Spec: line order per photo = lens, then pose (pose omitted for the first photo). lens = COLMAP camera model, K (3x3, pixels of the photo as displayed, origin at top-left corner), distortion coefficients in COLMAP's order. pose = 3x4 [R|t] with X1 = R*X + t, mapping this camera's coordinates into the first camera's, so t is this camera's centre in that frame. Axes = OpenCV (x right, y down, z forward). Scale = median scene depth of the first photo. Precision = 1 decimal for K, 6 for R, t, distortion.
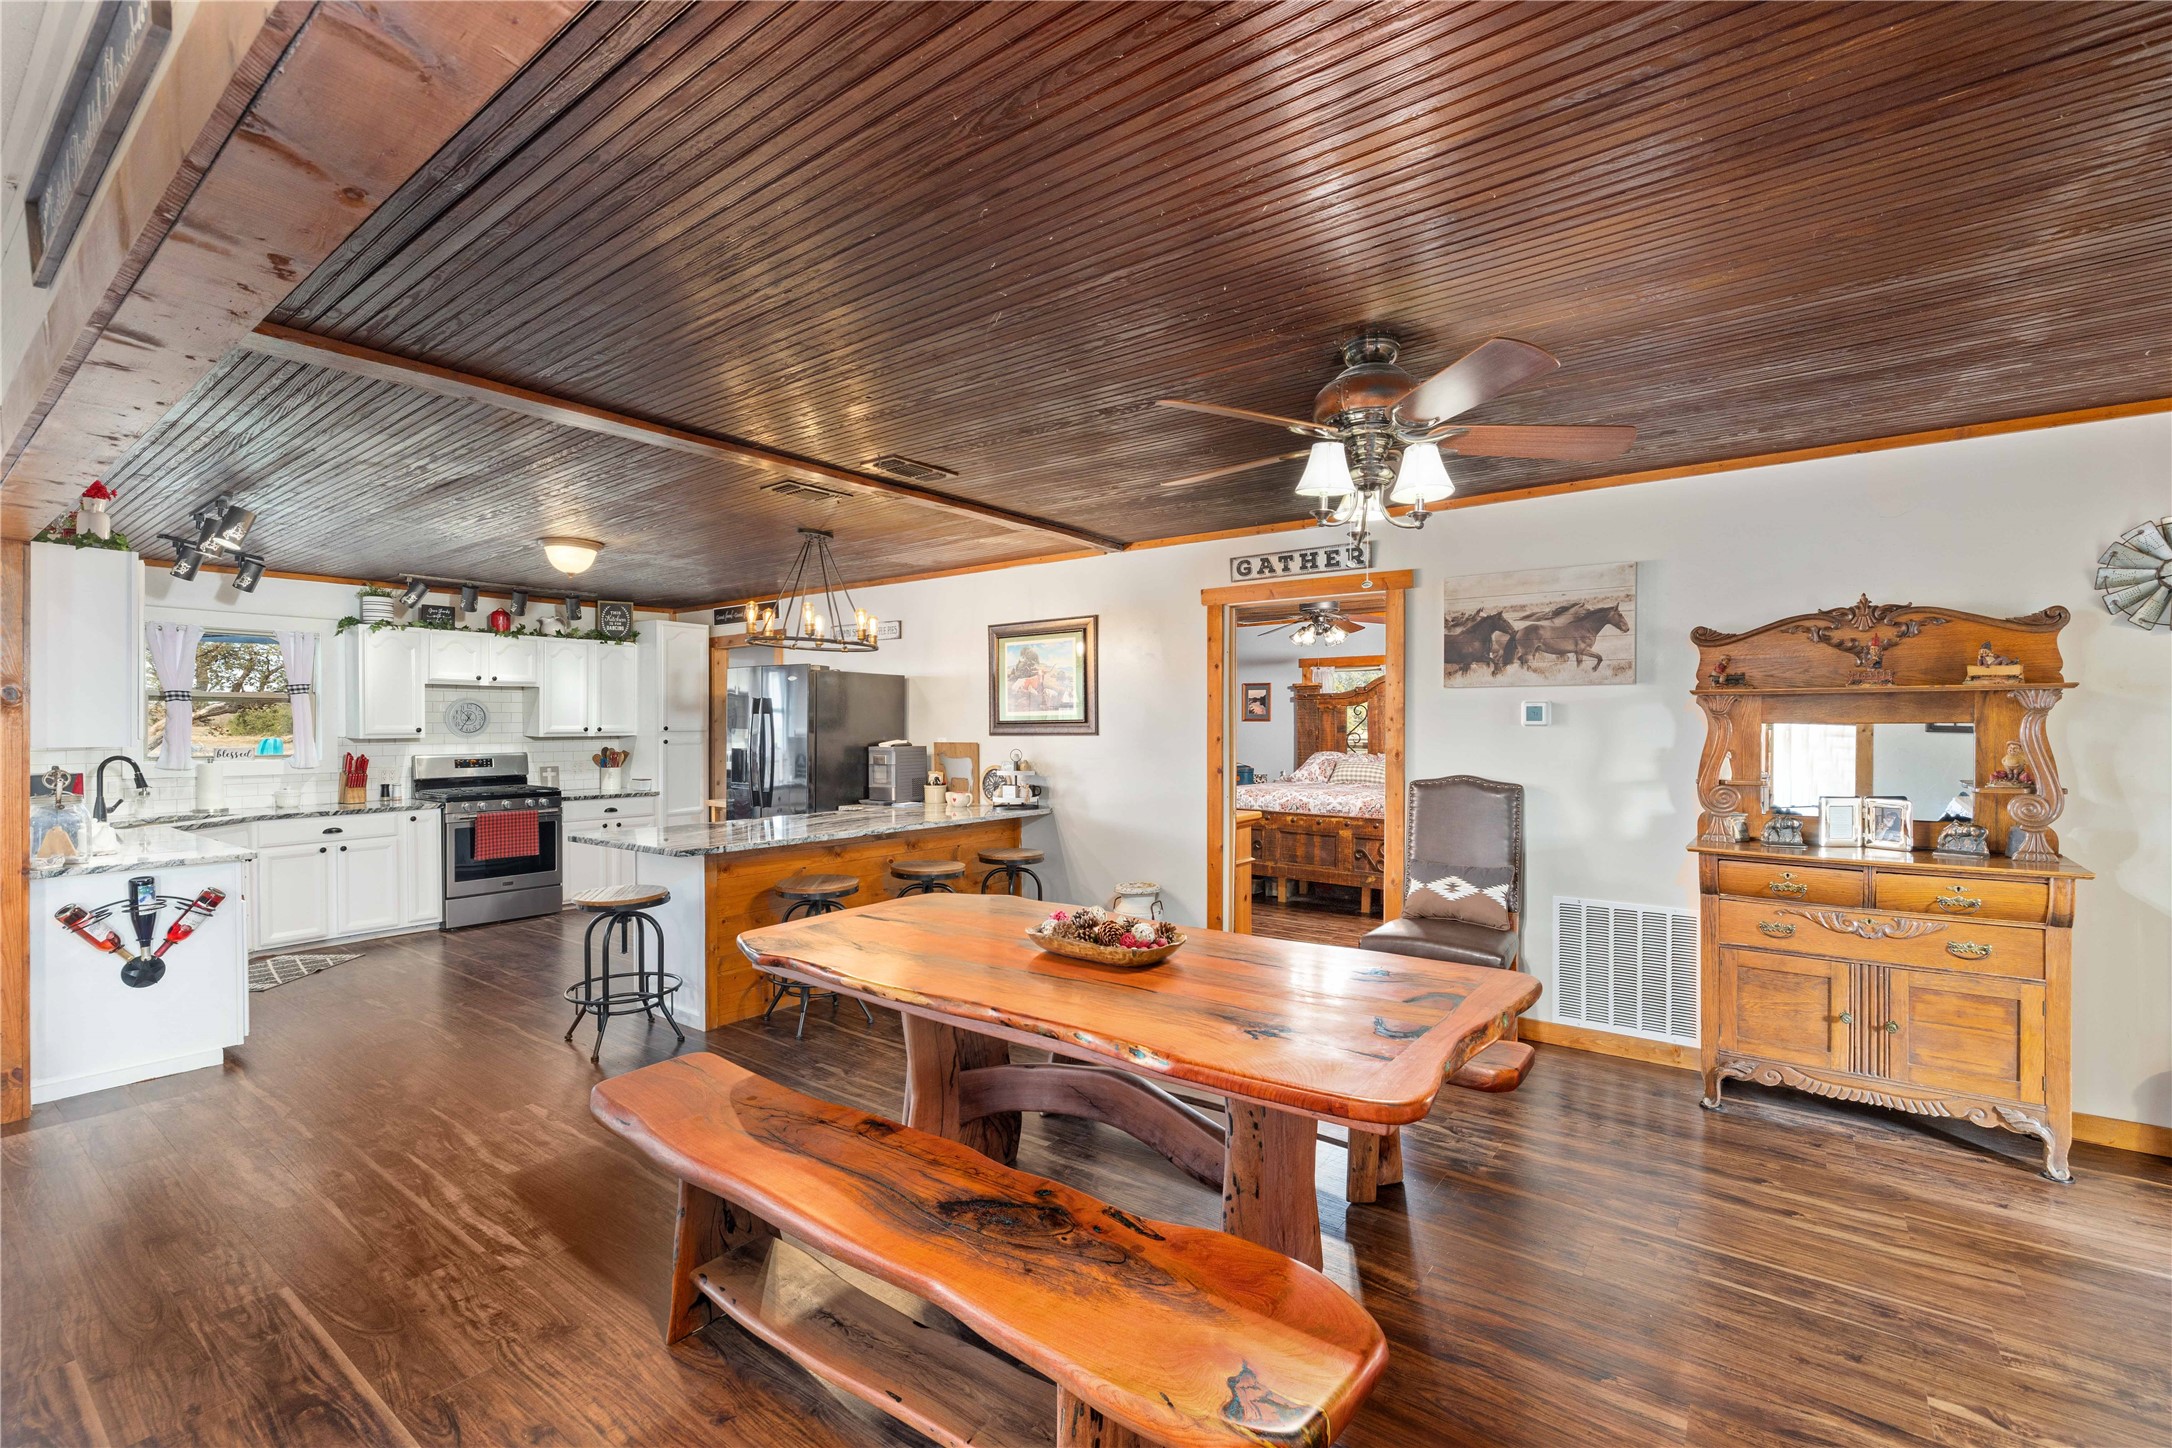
lens RADIAL K [[943.8, 0, 1077.7], [0, 943.8, 724.6], [0, 0, 1]] dist [0.000319, 0.000009]
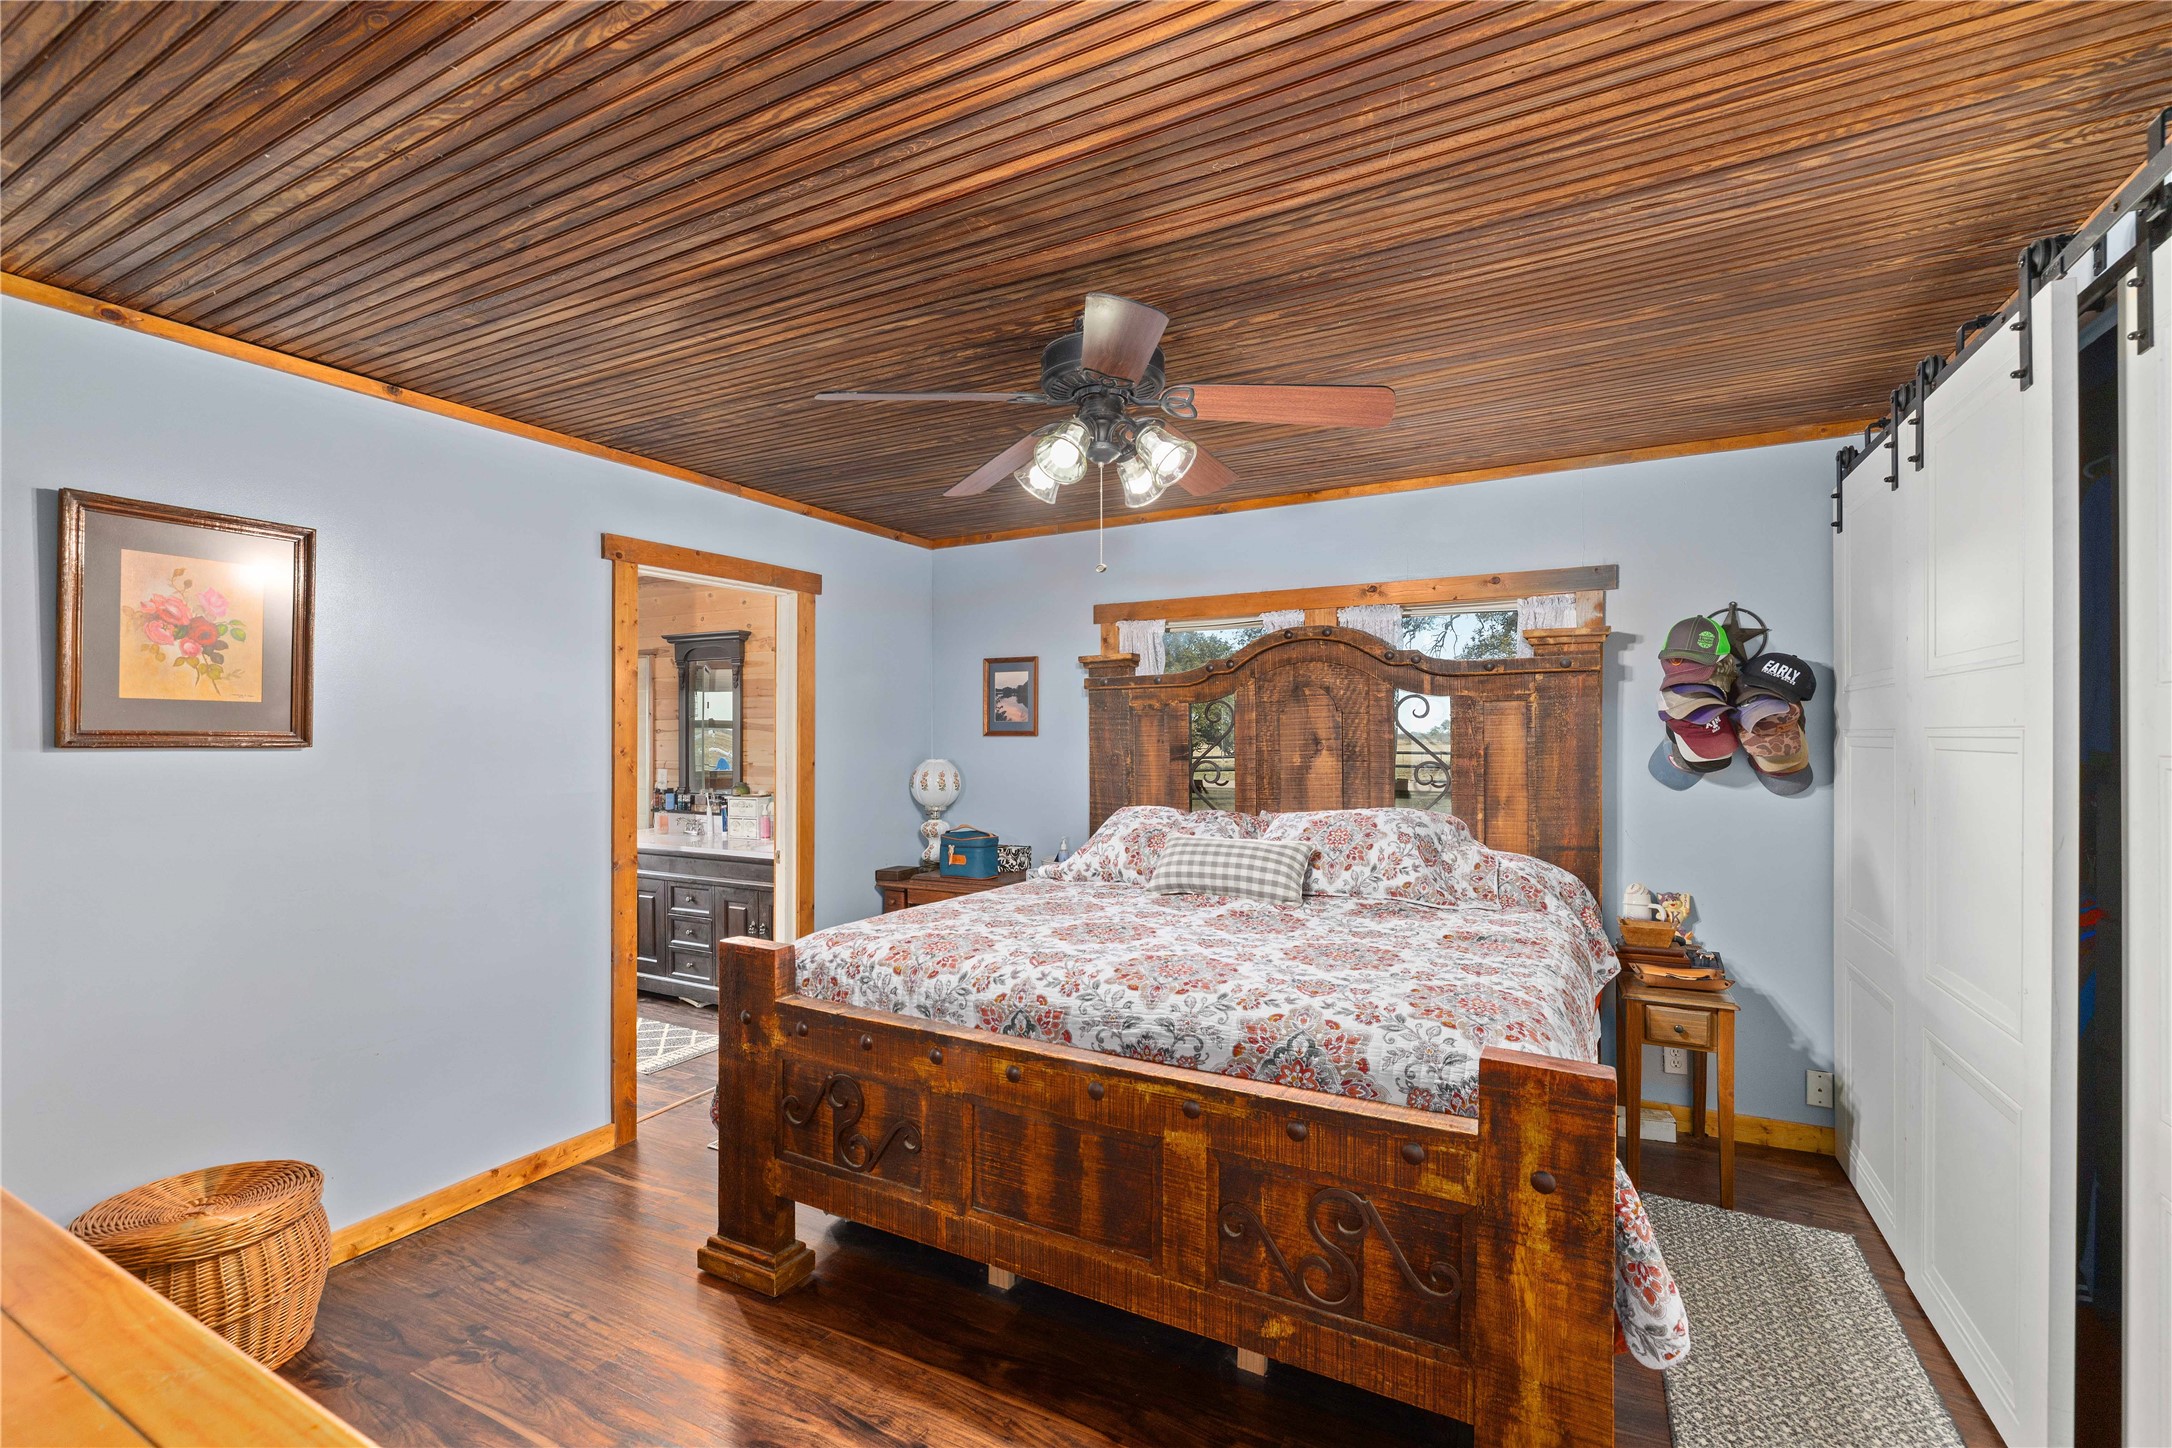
lens RADIAL K [[943.8, 0, 1082.6], [0, 943.8, 733.1], [0, 0, 1]] dist [0.000319, 0.000009]
pose [[0.987435, -0.003781, 0.157978, 0.150914], [0.005345, 0.999941, -0.009474, -0.000383], [-0.157933, 0.010199, 0.987397, 0.523803]]
